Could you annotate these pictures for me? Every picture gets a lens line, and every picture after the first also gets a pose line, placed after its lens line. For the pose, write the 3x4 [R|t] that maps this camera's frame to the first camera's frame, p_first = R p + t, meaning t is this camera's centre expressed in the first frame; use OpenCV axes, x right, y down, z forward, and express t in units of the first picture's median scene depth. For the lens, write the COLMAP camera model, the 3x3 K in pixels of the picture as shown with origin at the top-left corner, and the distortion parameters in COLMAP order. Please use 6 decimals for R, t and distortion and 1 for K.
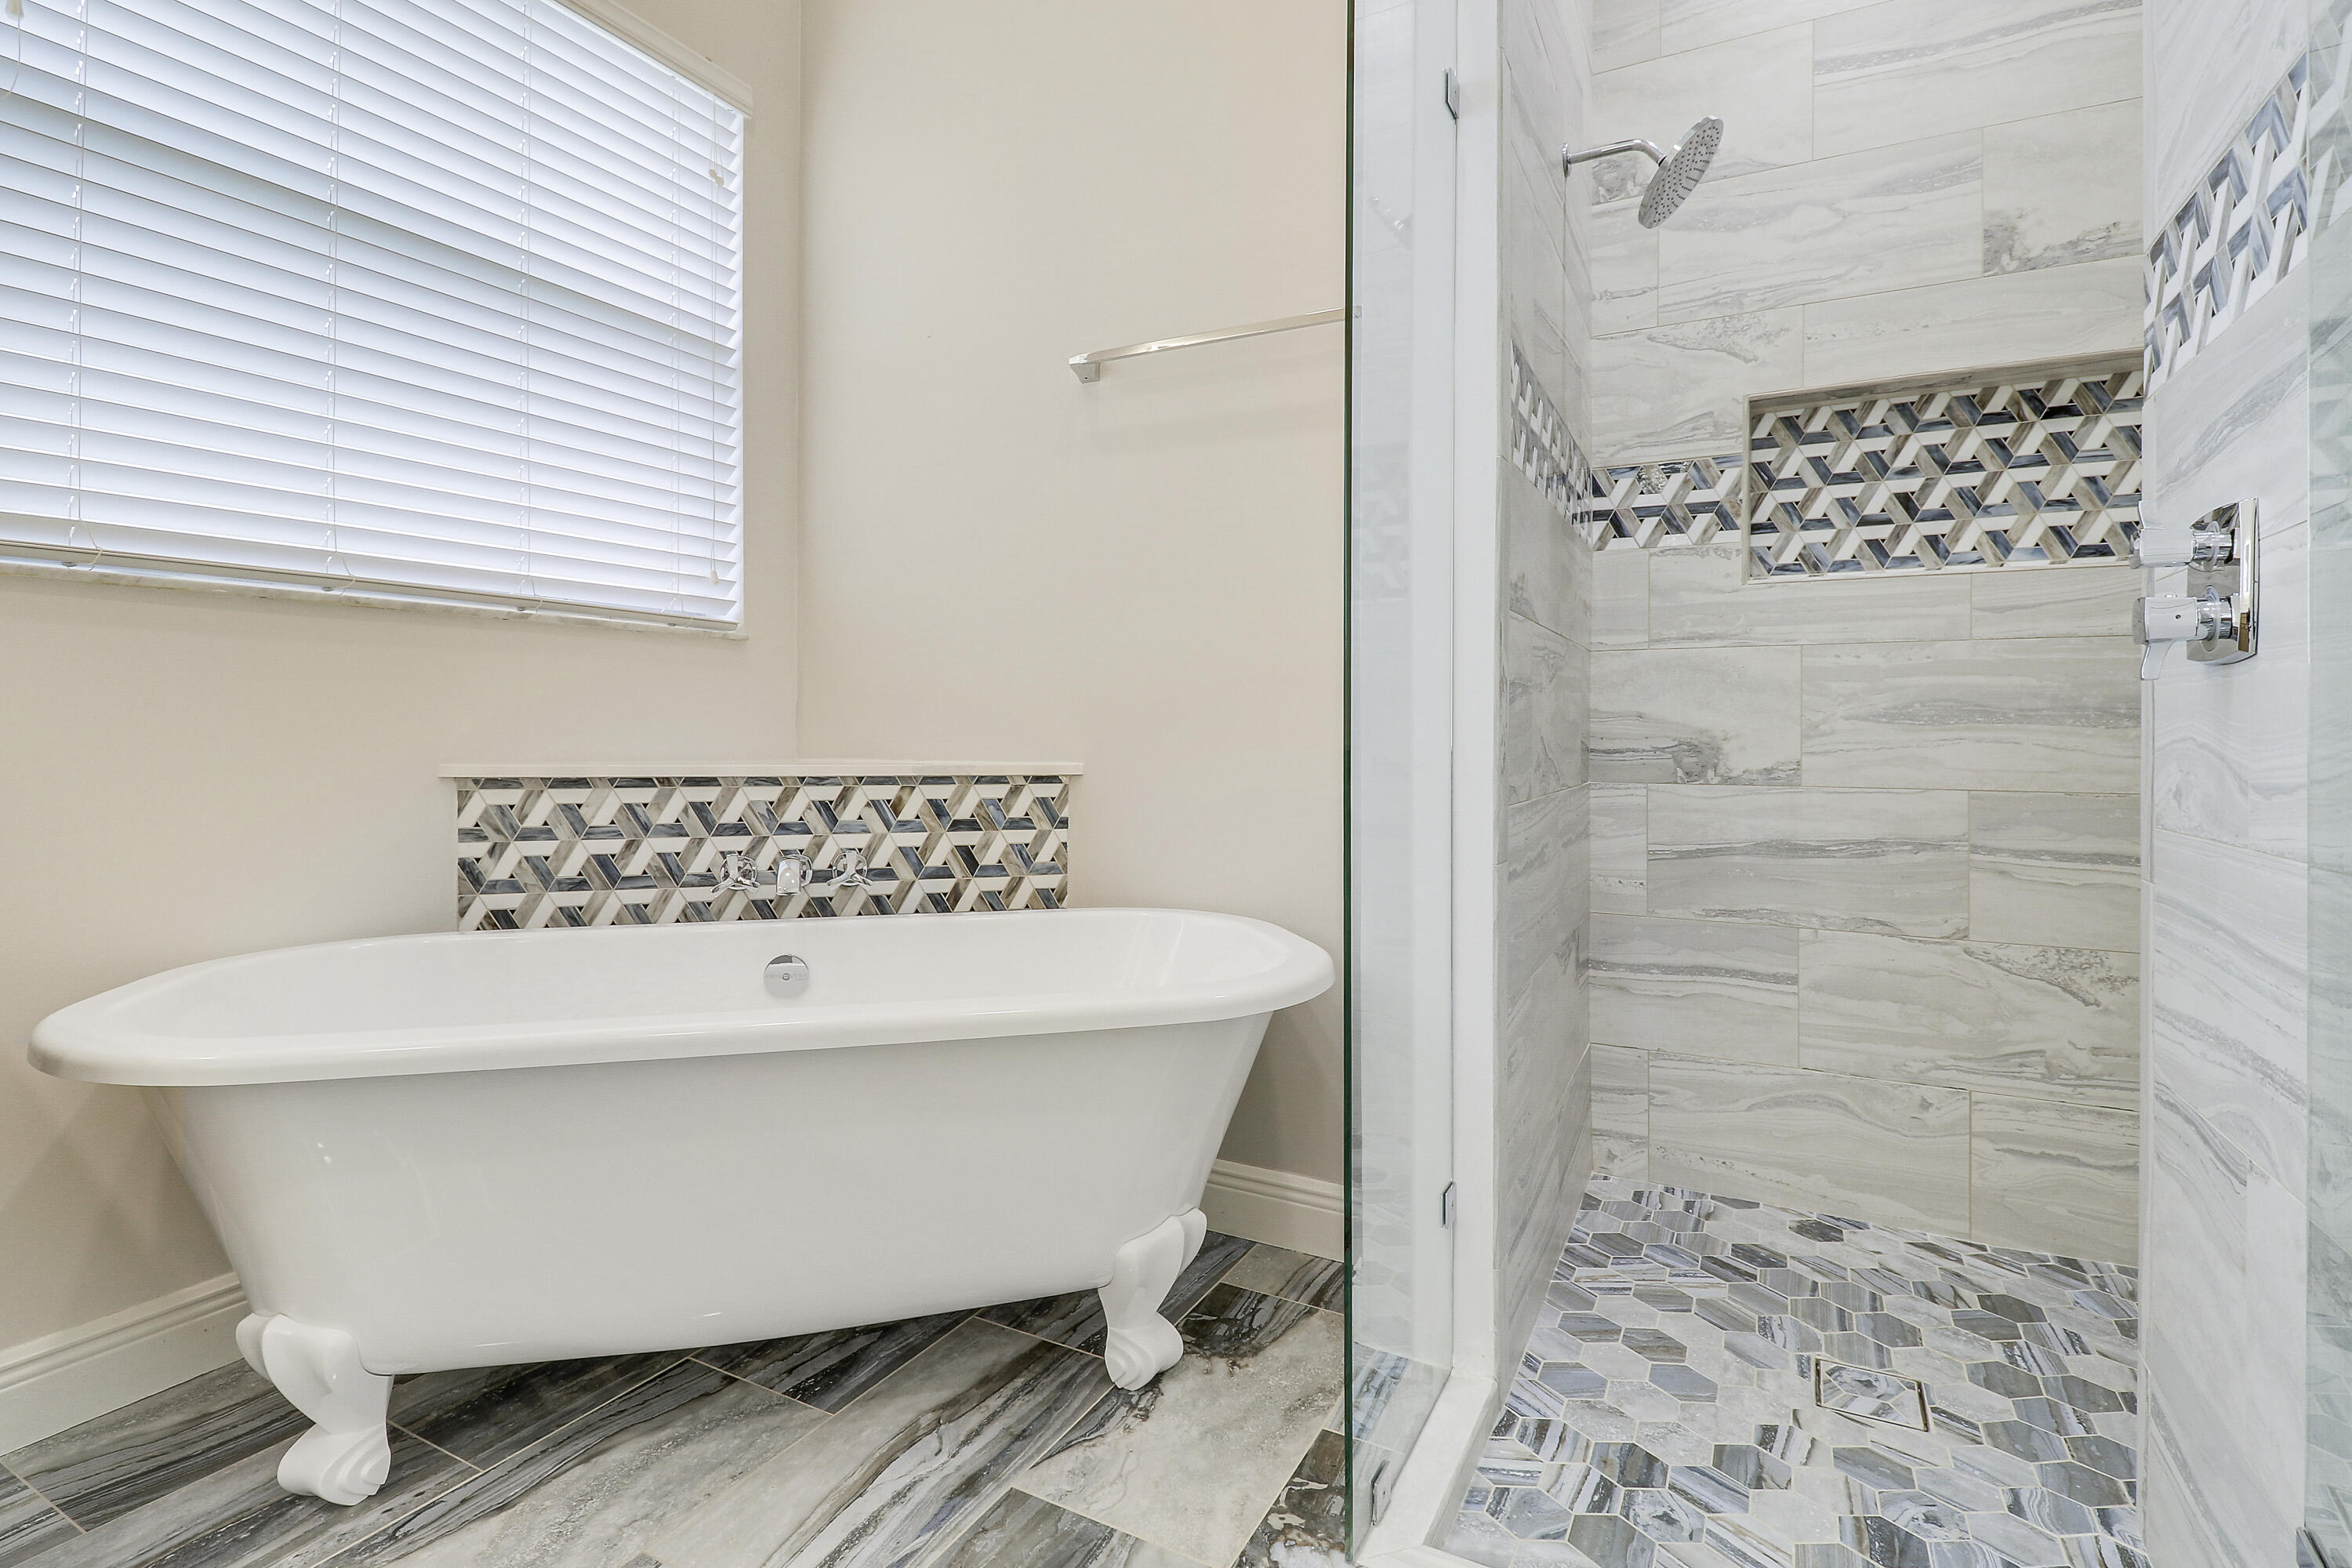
lens RADIAL K [[1132.3, 0, 1188.9], [0, 1132.3, 772.8], [0, 0, 1]] dist [0.023473, -0.000089]
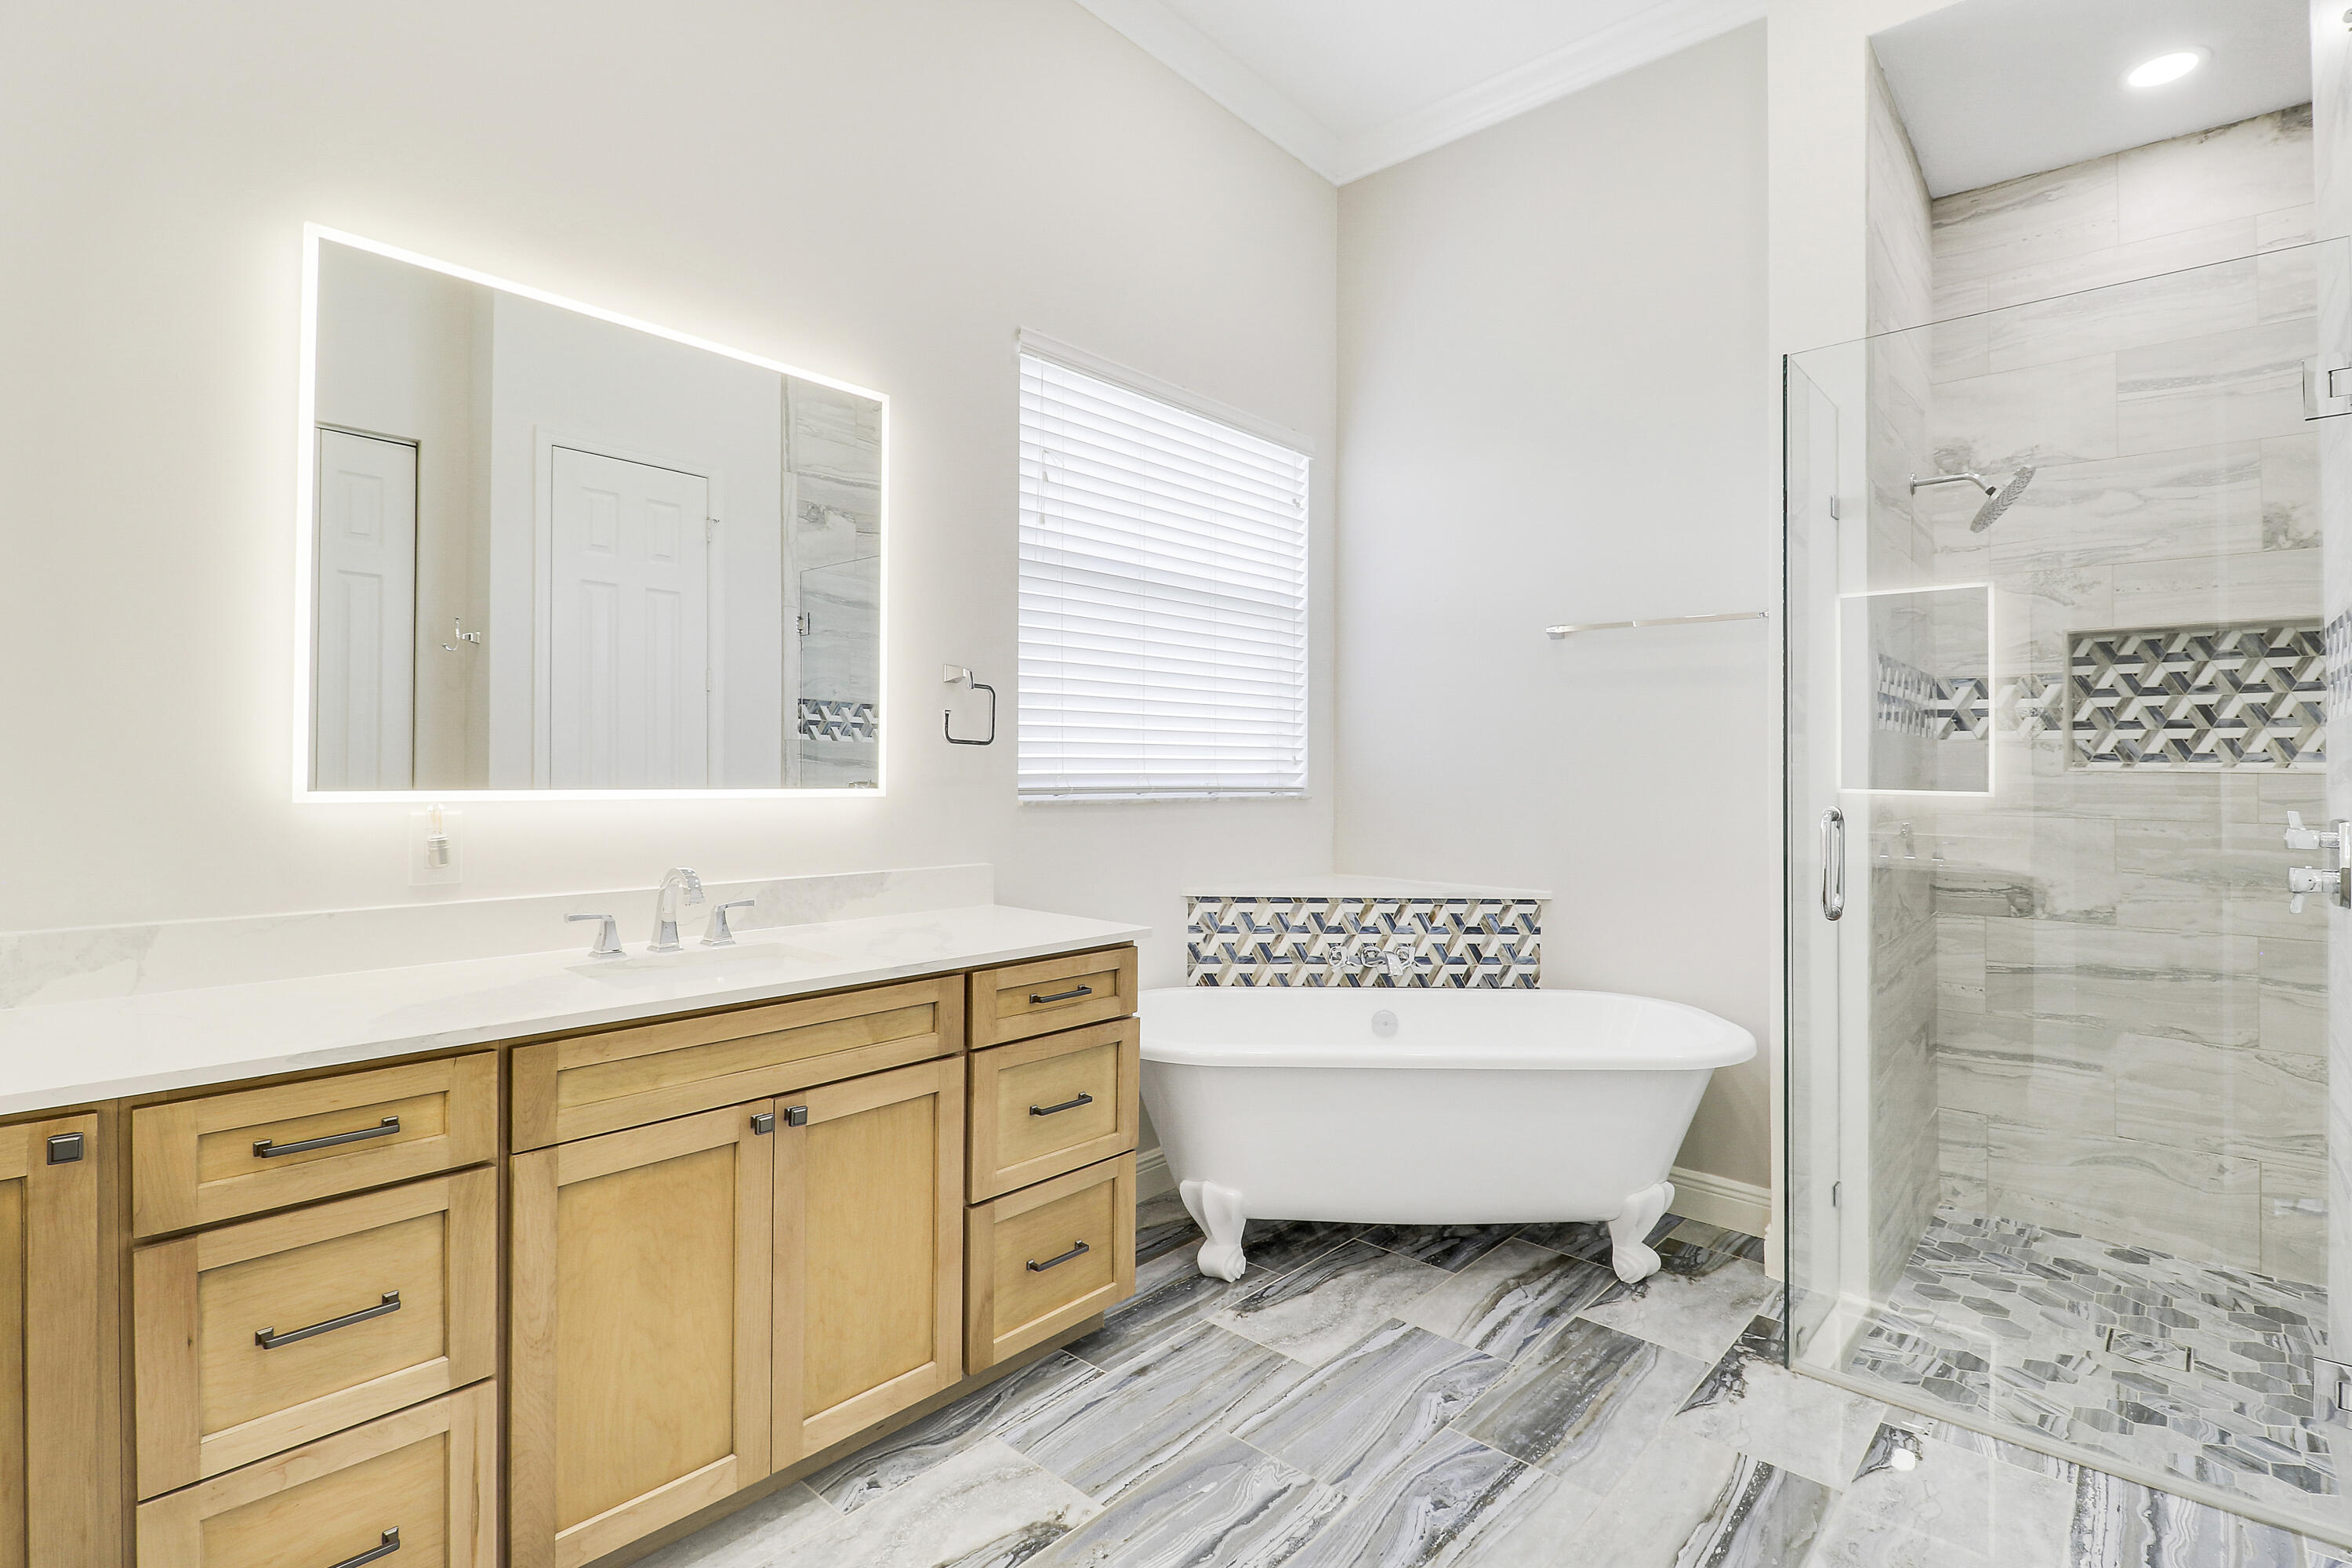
lens RADIAL K [[1097.1, 0, 1187.2], [0, 1097.1, 783.7], [0, 0, 1]] dist [0.000343, 0.000960]
pose [[0.965906, 0.004925, -0.258845, -0.195741], [-0.013018, 0.999478, -0.029562, -0.108174], [0.258565, 0.031924, 0.965466, -0.568357]]
